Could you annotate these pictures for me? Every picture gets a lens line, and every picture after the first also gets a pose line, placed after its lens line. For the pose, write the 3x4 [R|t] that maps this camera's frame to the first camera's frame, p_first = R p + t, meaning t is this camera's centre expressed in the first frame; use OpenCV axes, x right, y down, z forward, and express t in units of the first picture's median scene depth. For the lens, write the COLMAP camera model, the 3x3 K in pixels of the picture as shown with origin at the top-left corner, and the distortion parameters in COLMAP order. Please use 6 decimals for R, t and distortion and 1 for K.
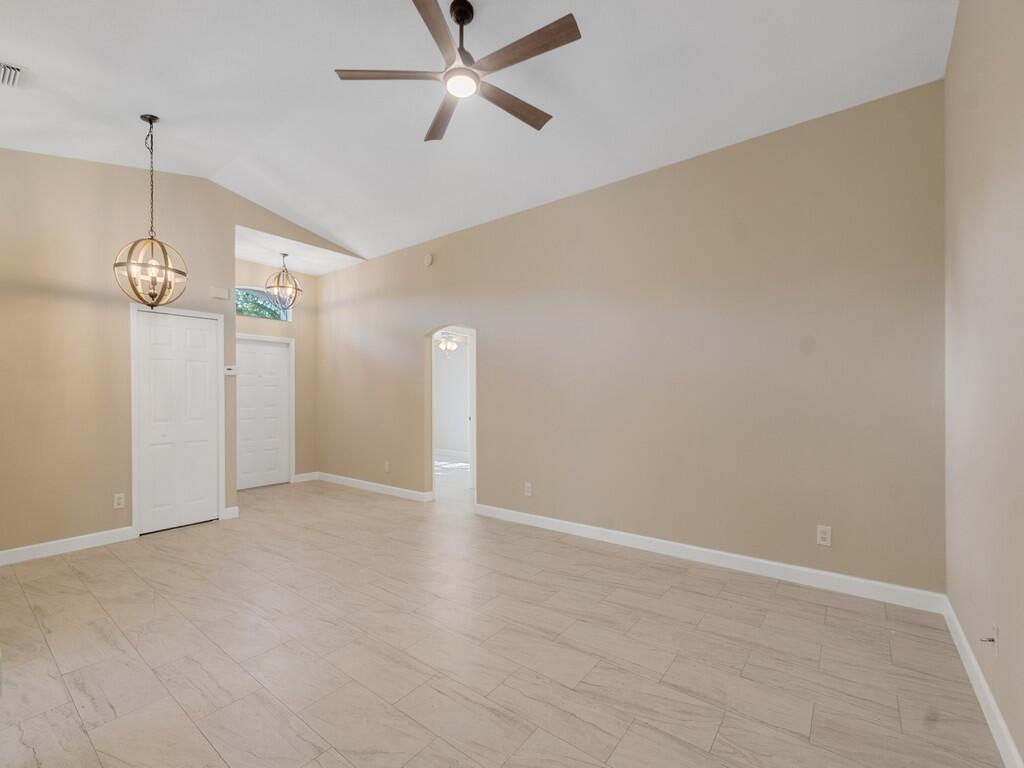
lens RADIAL K [[446.6, 0, 495.7], [0, 446.6, 392.6], [0, 0, 1]] dist [0.002032, -0.000639]
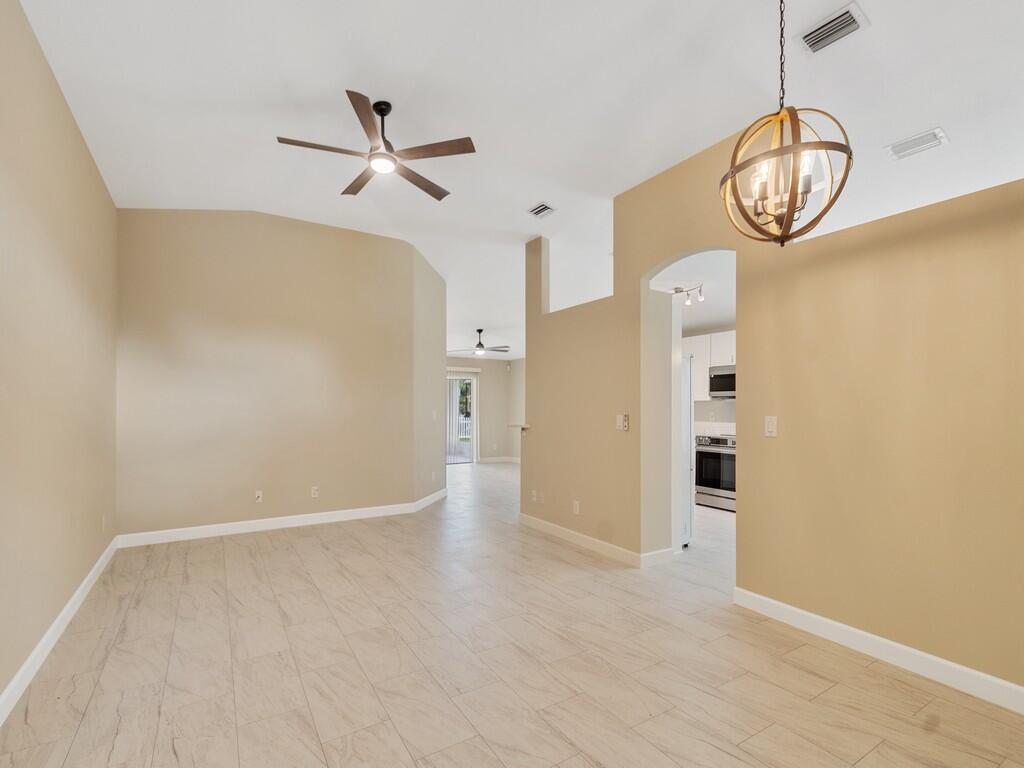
lens RADIAL K [[470.5, 0, 494.4], [0, 470.5, 408.7], [0, 0, 1]] dist [0.017799, -0.000215]
pose [[-0.937299, 0.000251, 0.348525, -0.566905], [-0.000186, 0.999999, -0.001220, 0.005867], [-0.348525, -0.001208, -0.937299, 1.451912]]
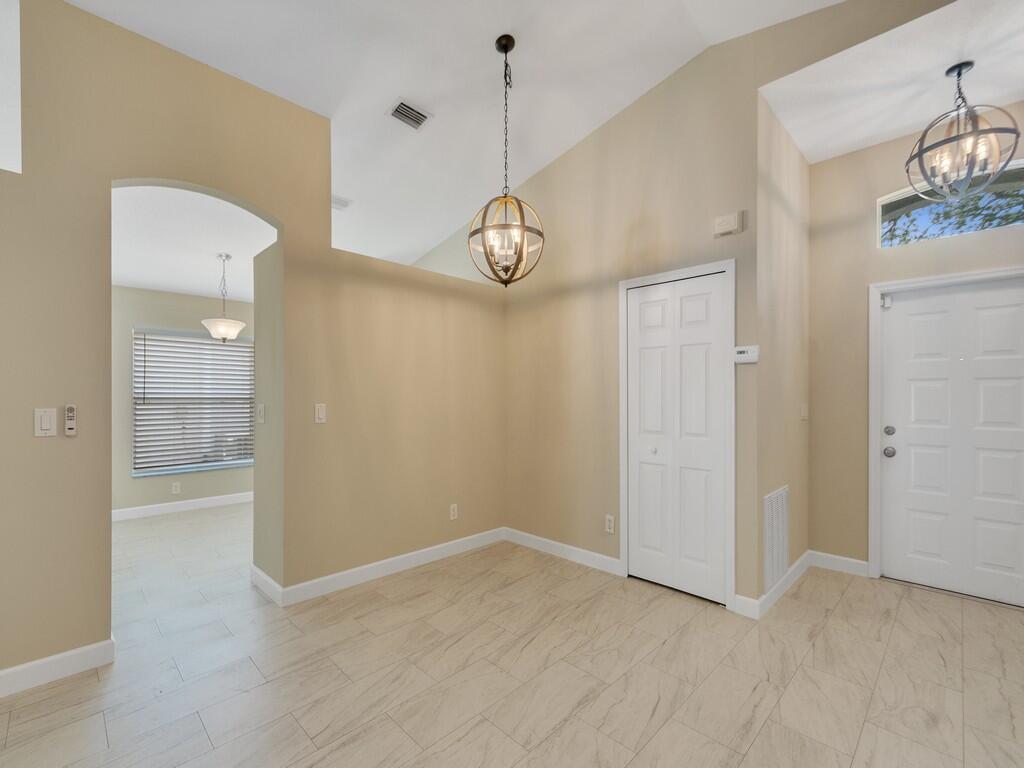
lens RADIAL K [[450.3, 0, 493.6], [0, 450.3, 396.6], [0, 0, 1]] dist [0.004771, -0.000475]
pose [[-0.125274, 0.005636, -0.992106, 0.015743], [0.000089, 0.999984, 0.005669, 0.001098], [0.992122, 0.000622, -0.125273, 0.949733]]
